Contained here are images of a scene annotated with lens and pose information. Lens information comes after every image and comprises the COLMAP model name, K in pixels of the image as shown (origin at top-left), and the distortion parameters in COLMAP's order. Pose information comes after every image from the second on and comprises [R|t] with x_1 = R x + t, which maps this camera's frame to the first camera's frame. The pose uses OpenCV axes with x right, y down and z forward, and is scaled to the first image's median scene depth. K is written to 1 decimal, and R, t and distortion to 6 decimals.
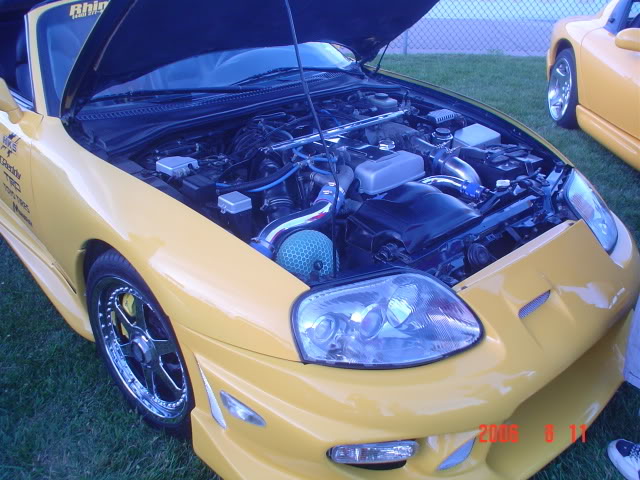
lens RADIAL K [[620.5, 0, 320.0], [0, 620.5, 240.0], [0, 0, 1]] dist [-0.141169, 0.118304]
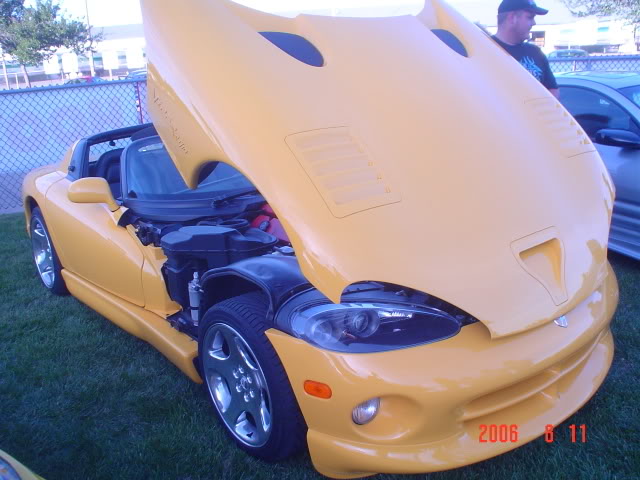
lens RADIAL K [[620.5, 0, 320.0], [0, 620.5, 240.0], [0, 0, 1]] dist [-0.141169, 0.118304]
pose [[0.759953, -0.213993, 0.613741, 0.396911], [0.334075, 0.938577, -0.086409, -0.143119], [-0.557553, 0.270702, 0.784765, 0.256405]]
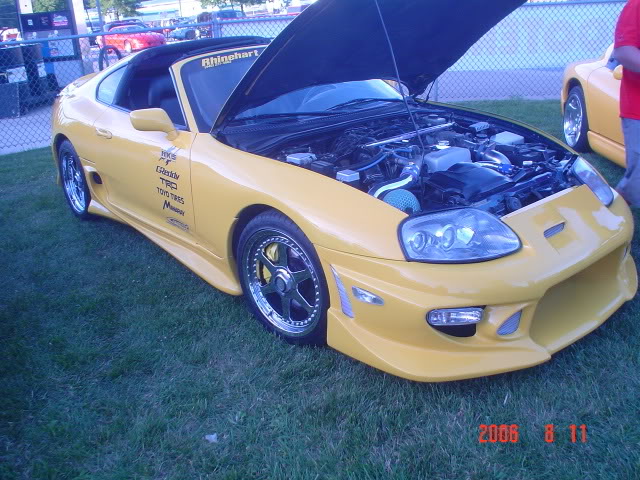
lens RADIAL K [[620.5, 0, 320.0], [0, 620.5, 240.0], [0, 0, 1]] dist [-0.141169, 0.118304]
pose [[0.998359, -0.036851, -0.043841, -0.120267], [0.032123, 0.994052, -0.104063, 0.204089], [0.047416, 0.102484, 0.993604, -0.390541]]
